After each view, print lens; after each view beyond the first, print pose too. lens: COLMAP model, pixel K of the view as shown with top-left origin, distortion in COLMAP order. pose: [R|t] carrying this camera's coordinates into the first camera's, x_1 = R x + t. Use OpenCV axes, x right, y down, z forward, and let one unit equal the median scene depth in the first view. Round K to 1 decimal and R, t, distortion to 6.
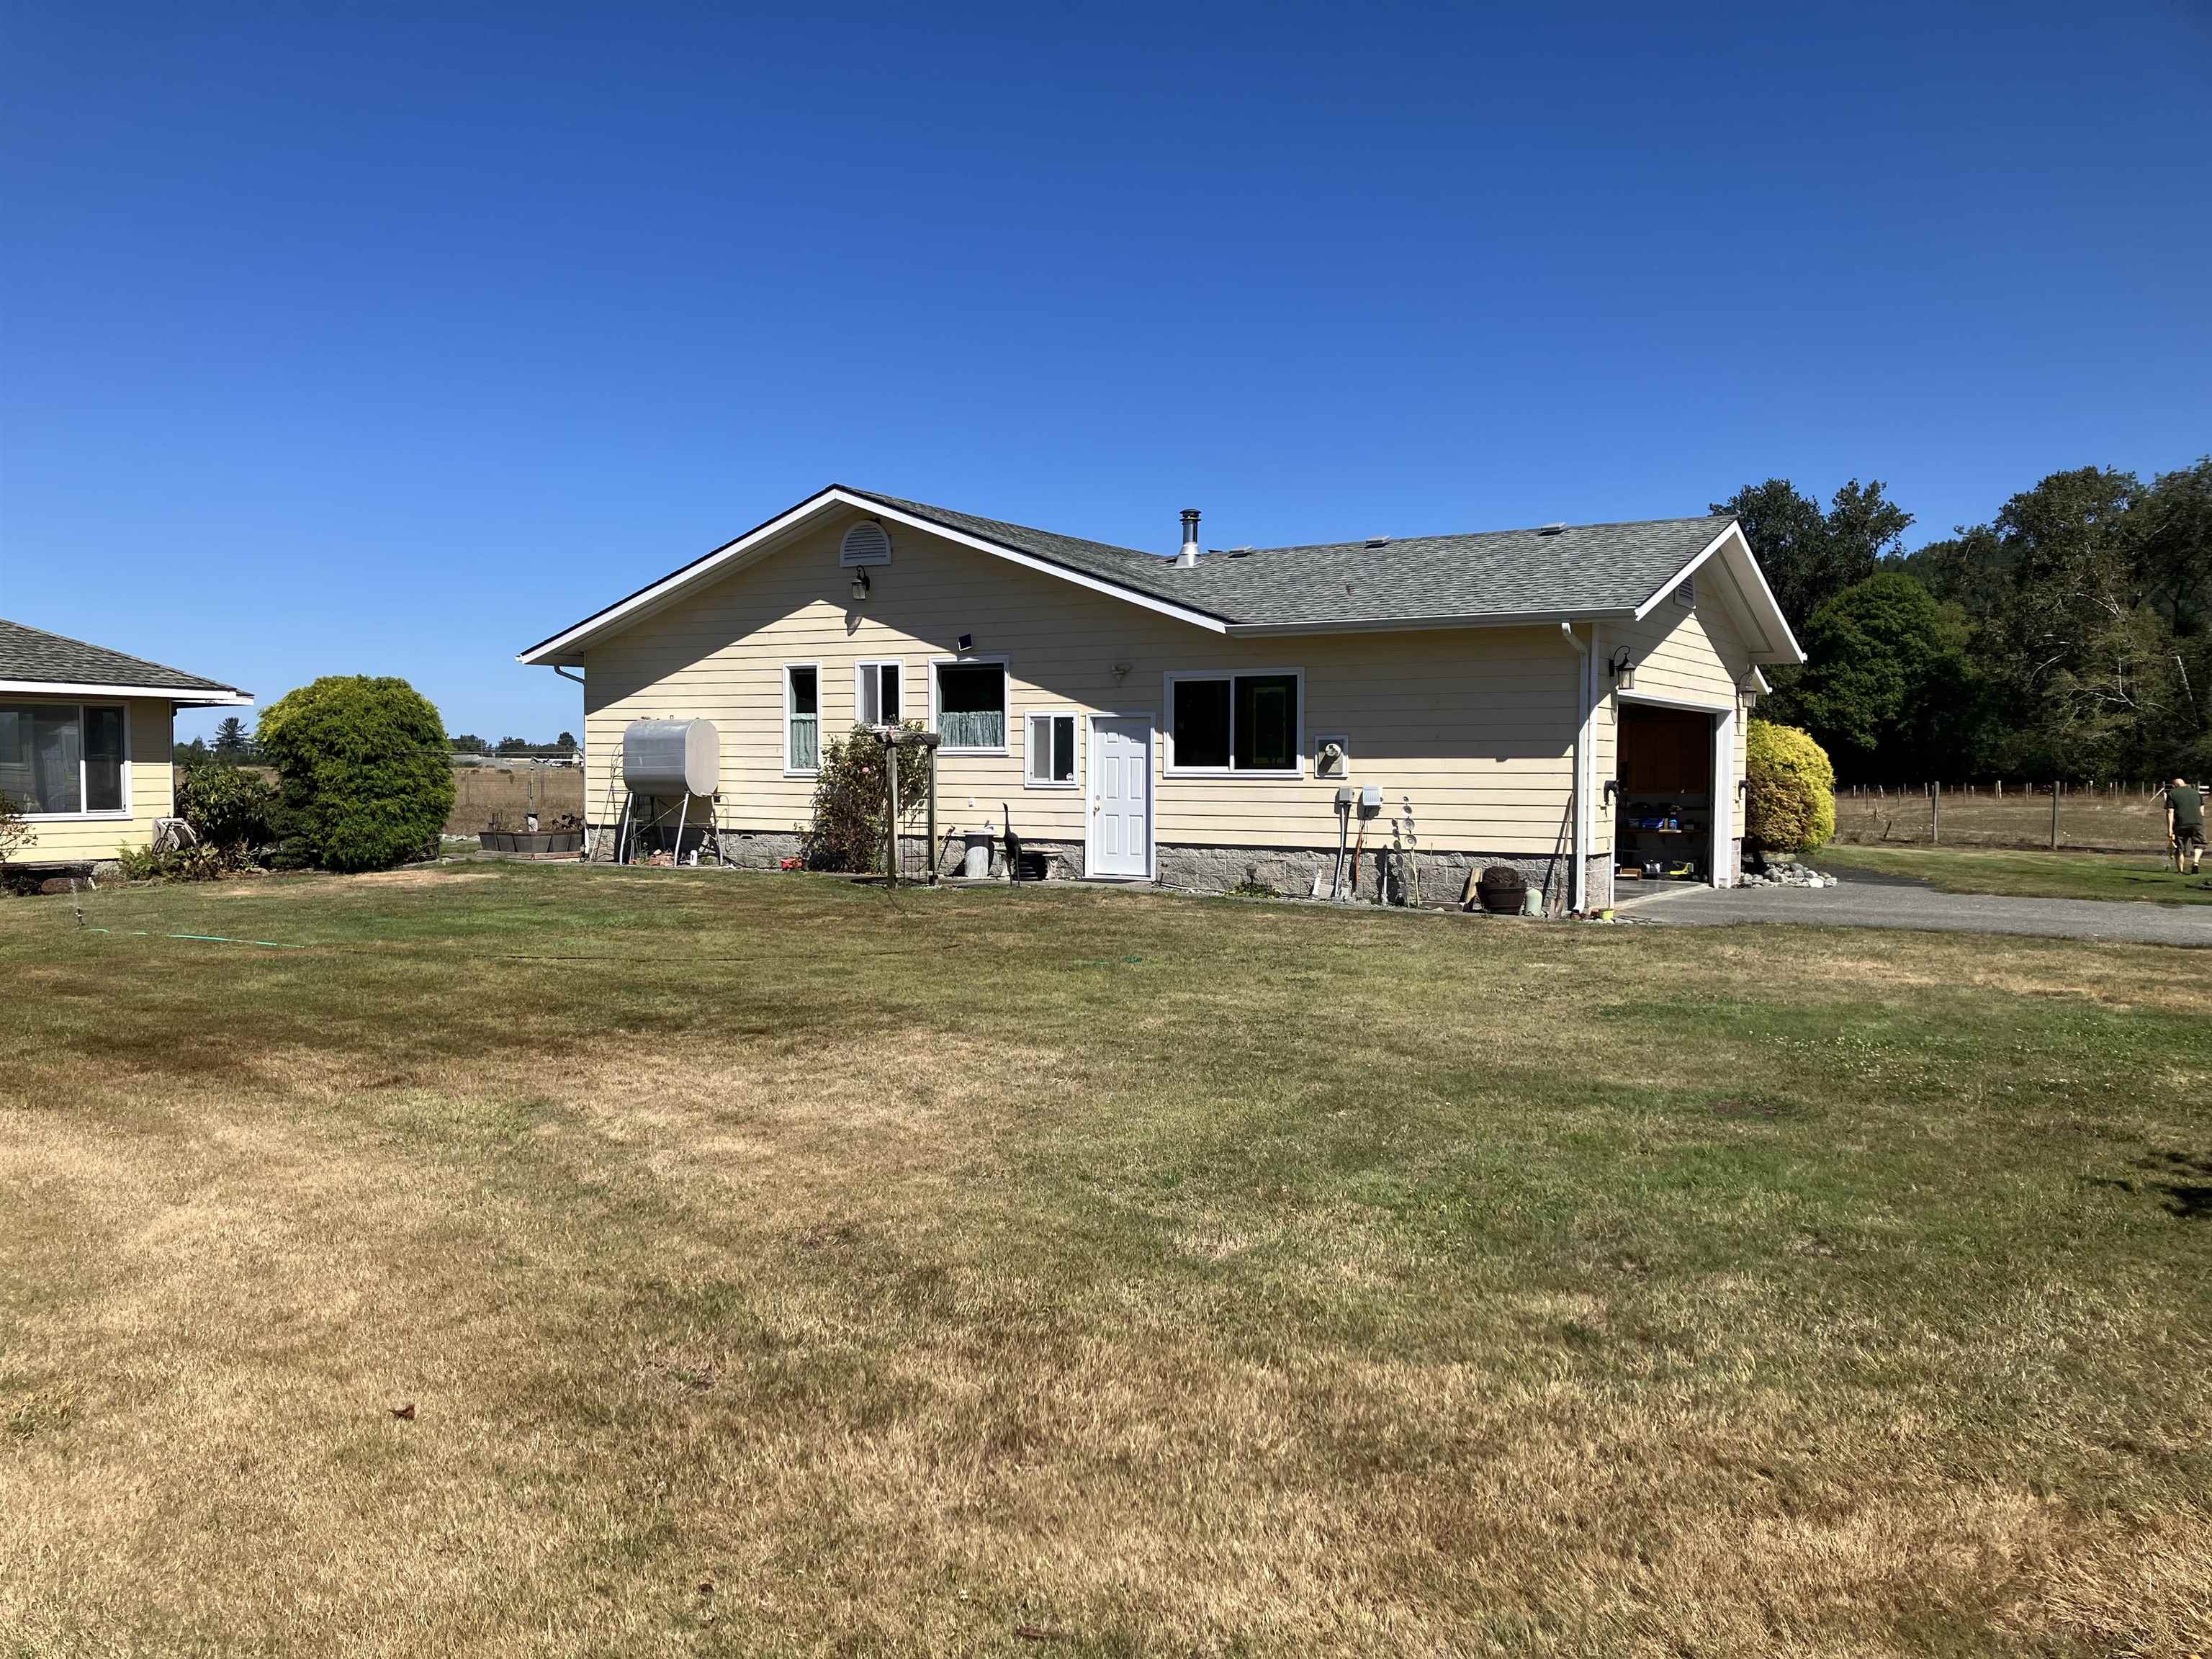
lens RADIAL K [[1795.9, 0, 1093.3], [0, 1795.9, 824.6], [0, 0, 1]] dist [0.033736, -0.002698]
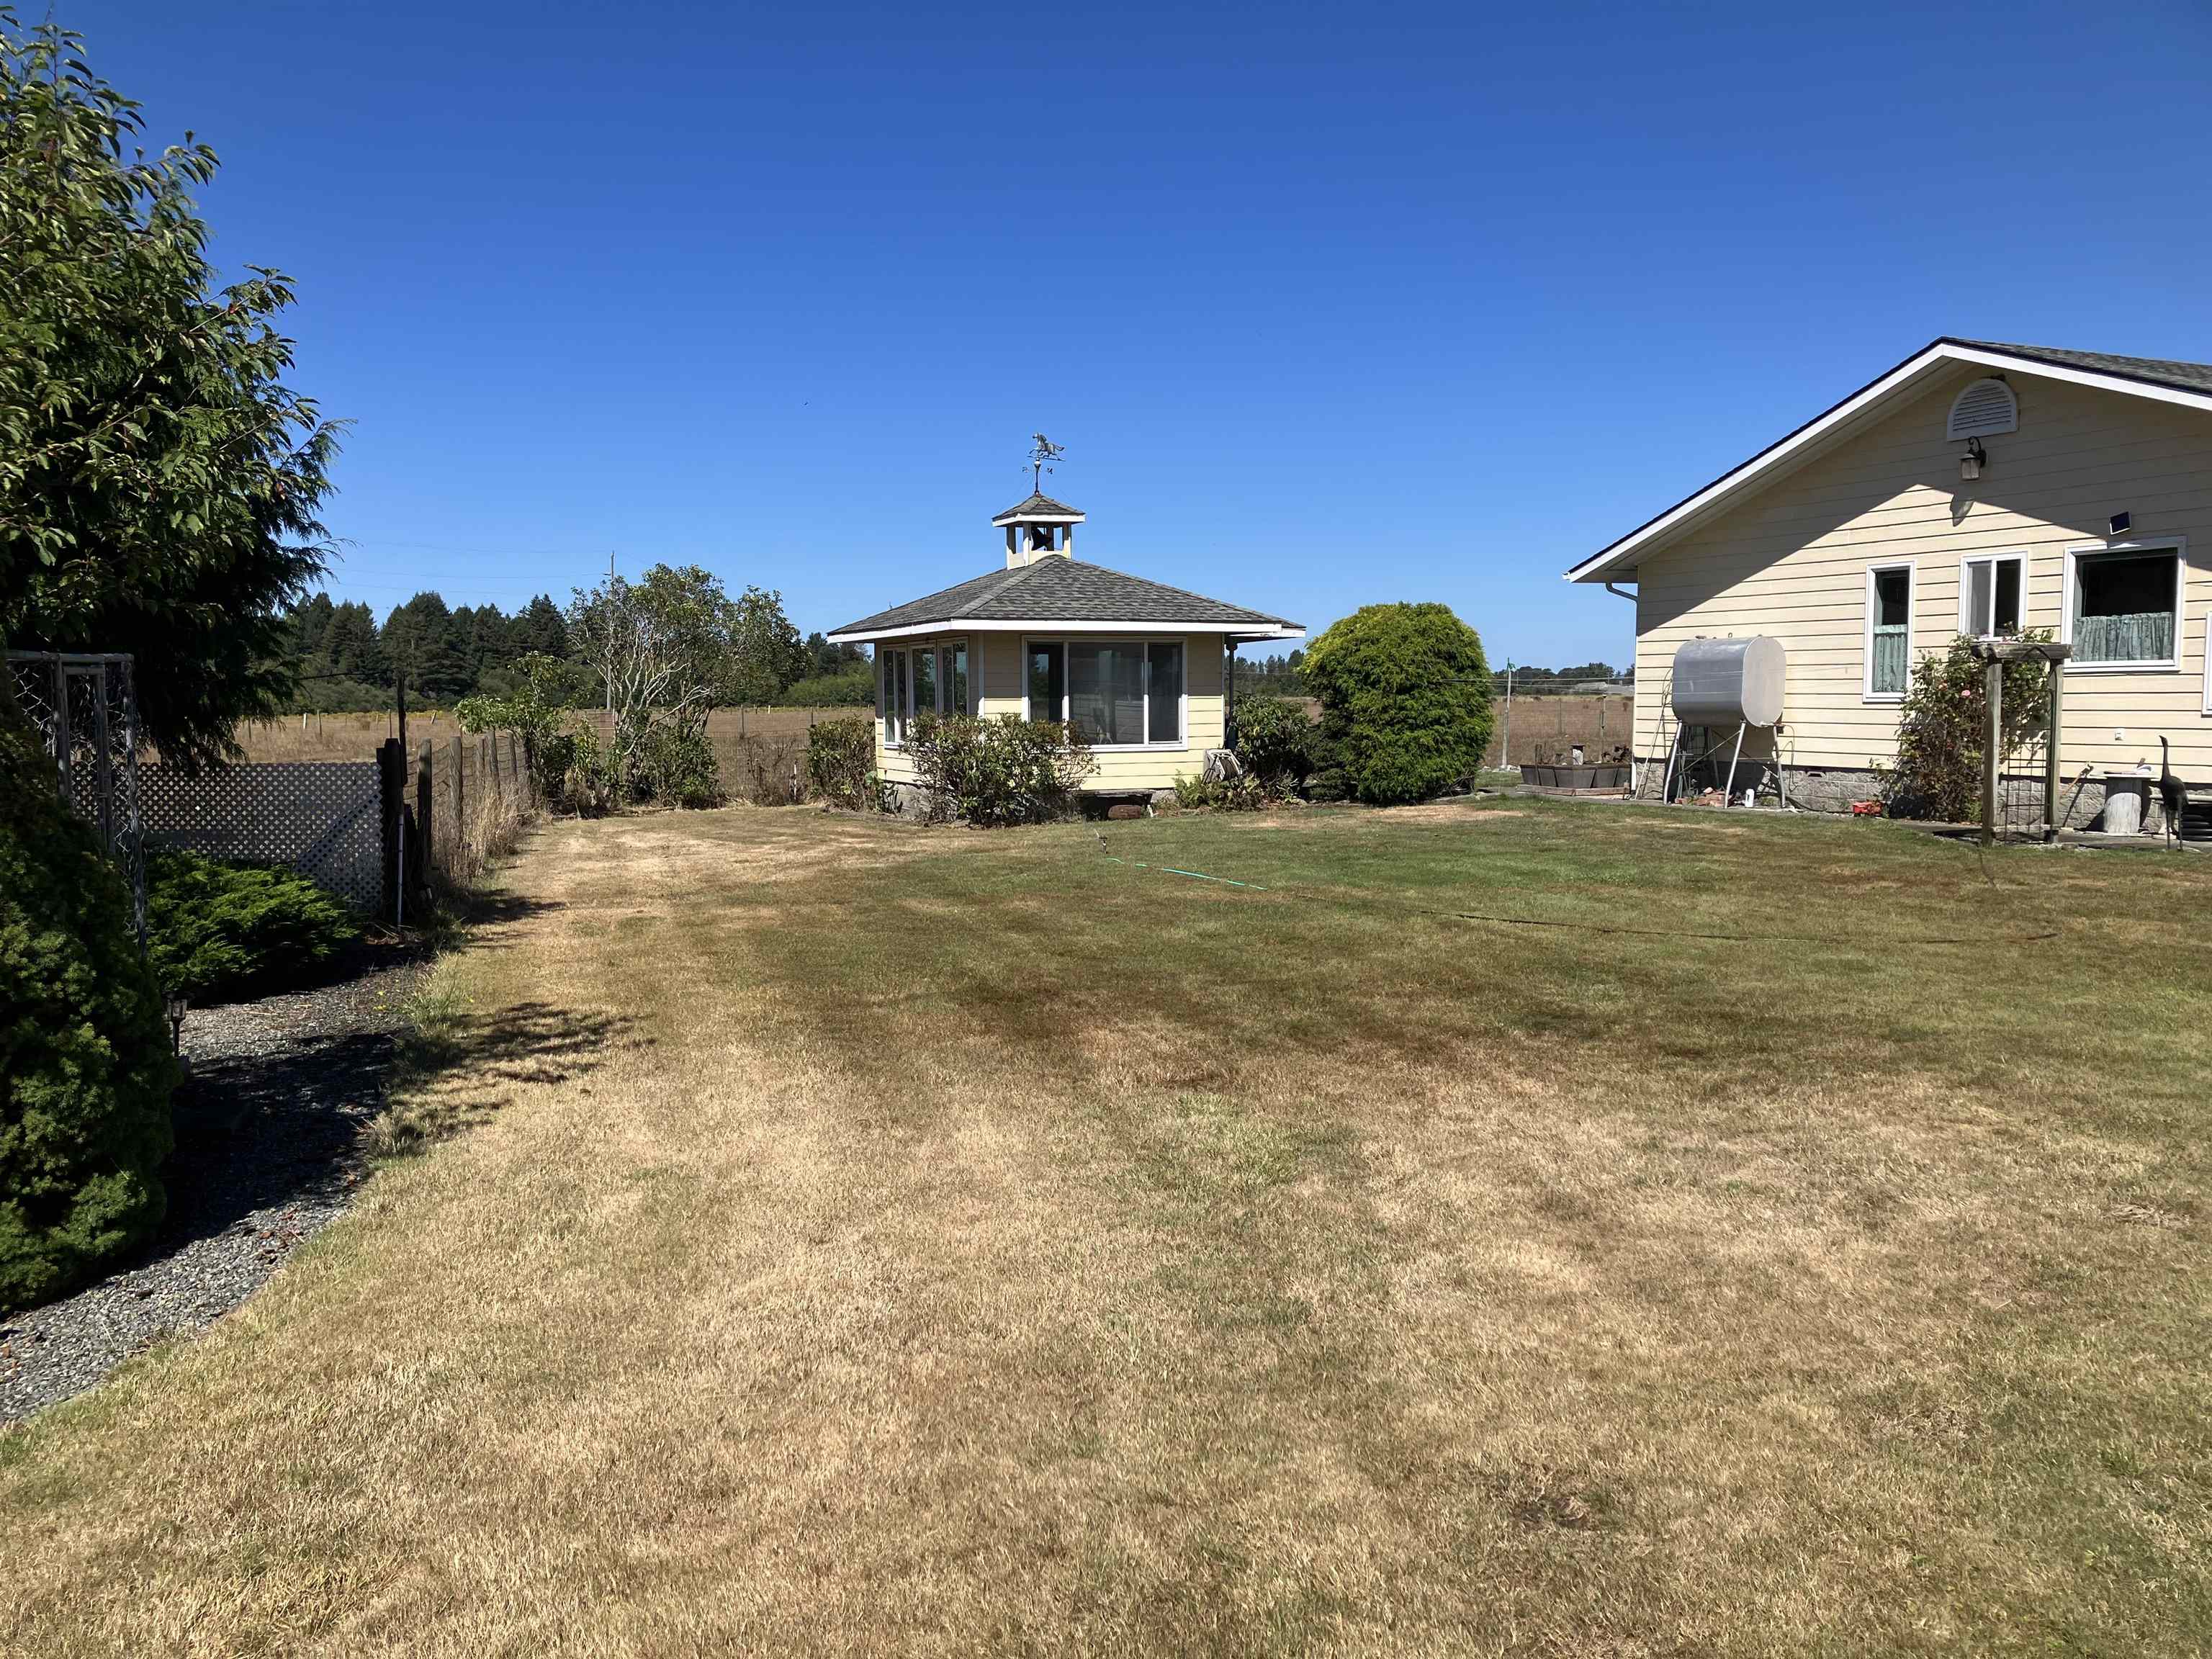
lens RADIAL K [[1795.9, 0, 1093.3], [0, 1795.9, 824.6], [0, 0, 1]] dist [0.033736, -0.002698]
pose [[0.821049, 0.029901, -0.570074, 0.014029], [-0.006704, 0.999063, 0.042747, -0.003868], [0.570818, -0.031275, 0.820481, 0.116331]]
